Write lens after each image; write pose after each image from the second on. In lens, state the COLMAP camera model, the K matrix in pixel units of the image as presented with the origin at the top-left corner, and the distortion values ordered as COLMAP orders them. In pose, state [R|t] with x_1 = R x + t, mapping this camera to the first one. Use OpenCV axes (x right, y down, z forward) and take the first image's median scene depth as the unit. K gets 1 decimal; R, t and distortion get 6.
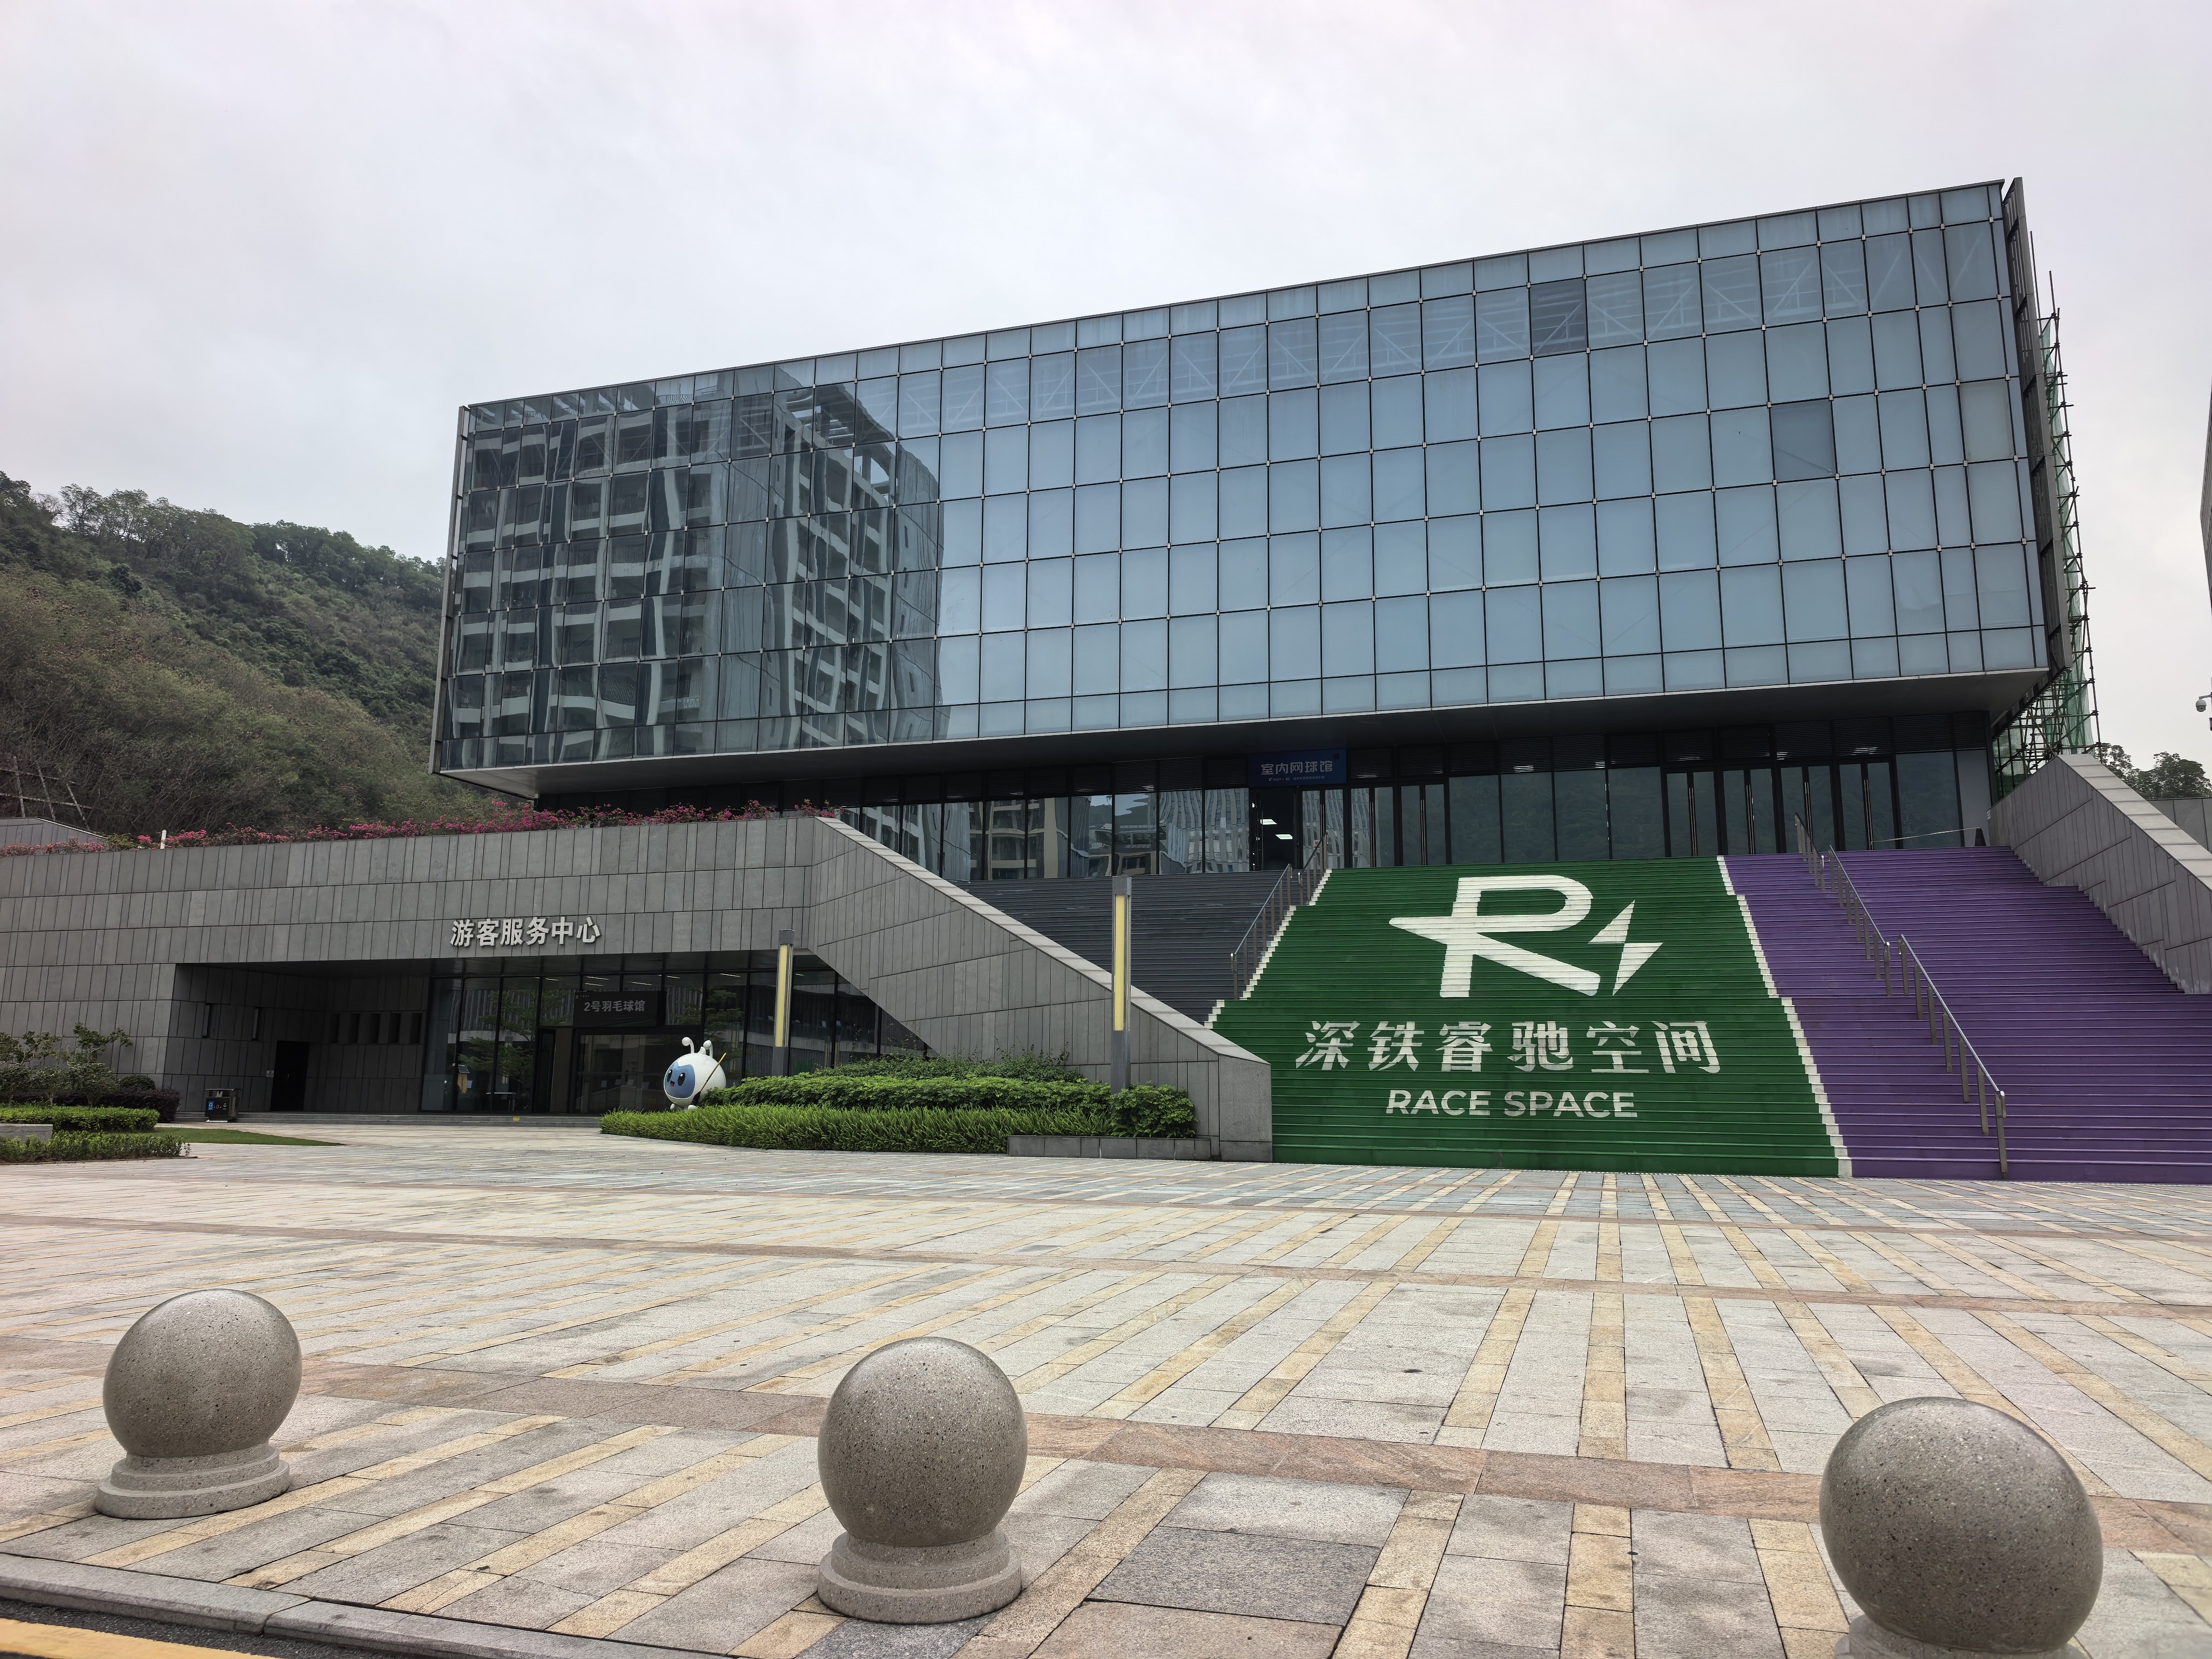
lens RADIAL K [[1551.3, 0, 1106.0], [0, 1551.3, 829.5], [0, 0, 1]] dist [0.074928, -0.107359]
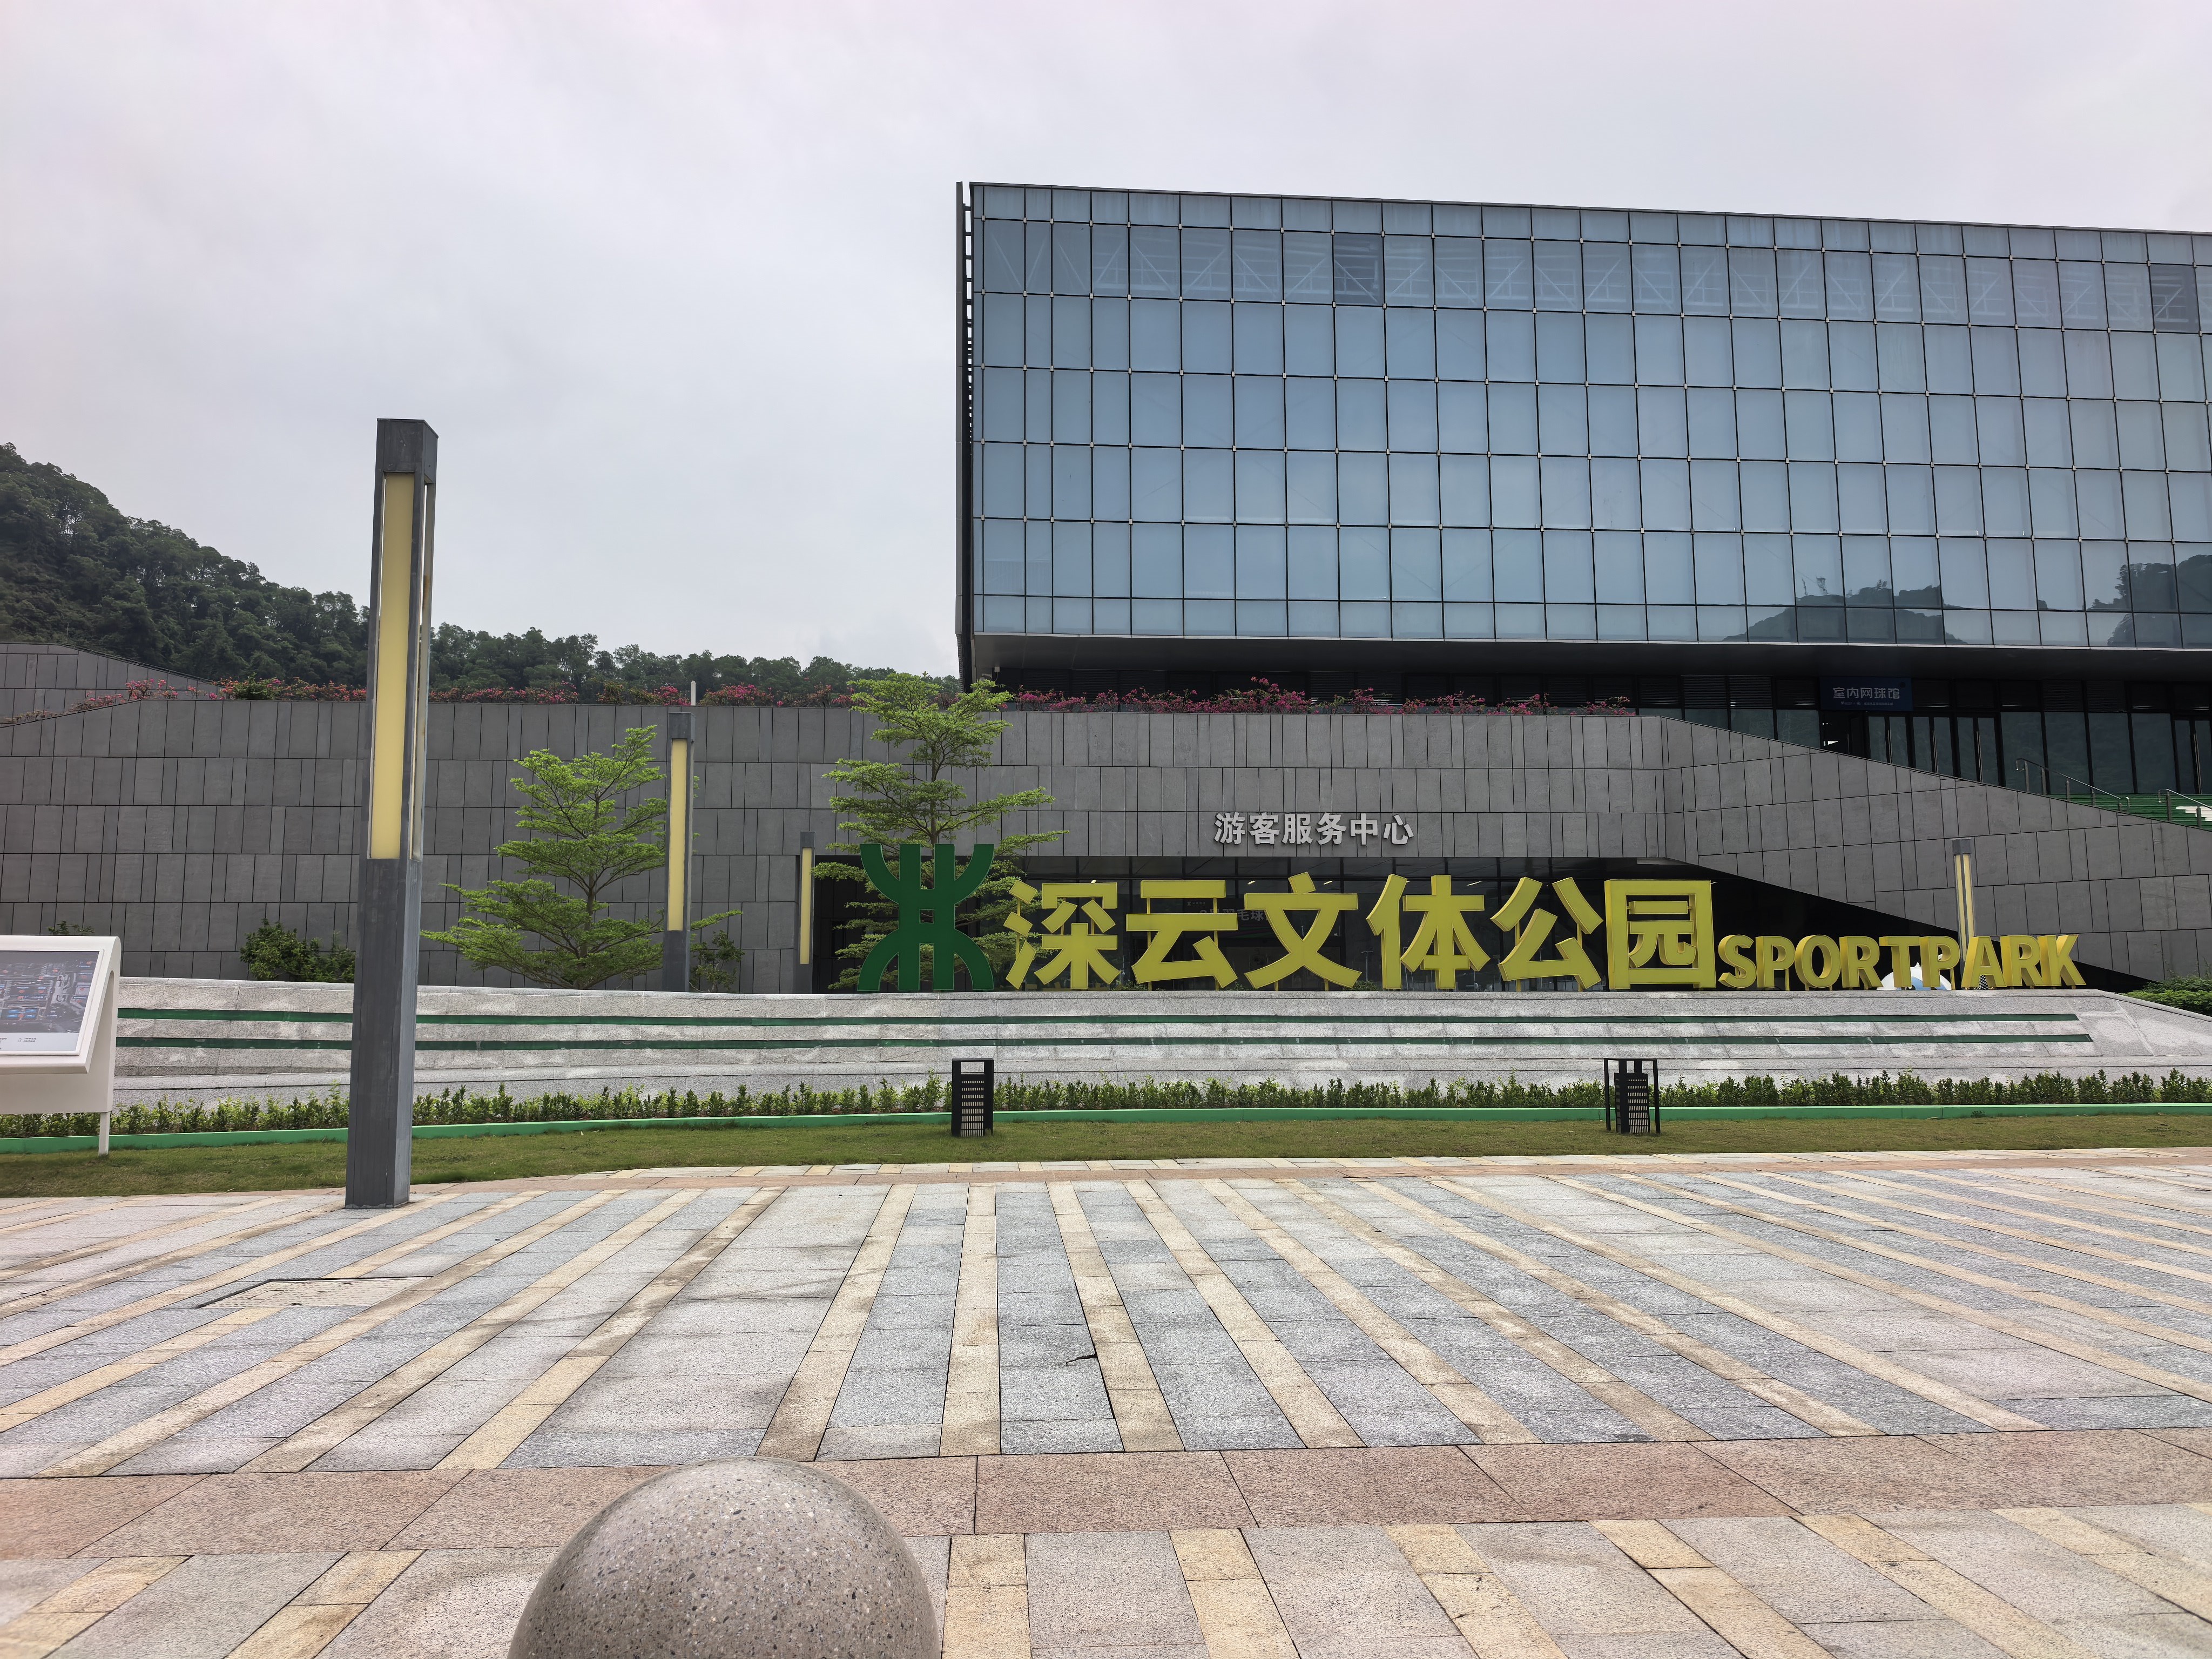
lens RADIAL K [[1551.3, 0, 1106.0], [0, 1551.3, 829.5], [0, 0, 1]] dist [0.074928, -0.107359]
pose [[0.926064, 0.030362, 0.376142, -0.778703], [-0.049628, 0.997900, 0.041634, 0.034162], [-0.374088, -0.057222, 0.925626, 0.235659]]
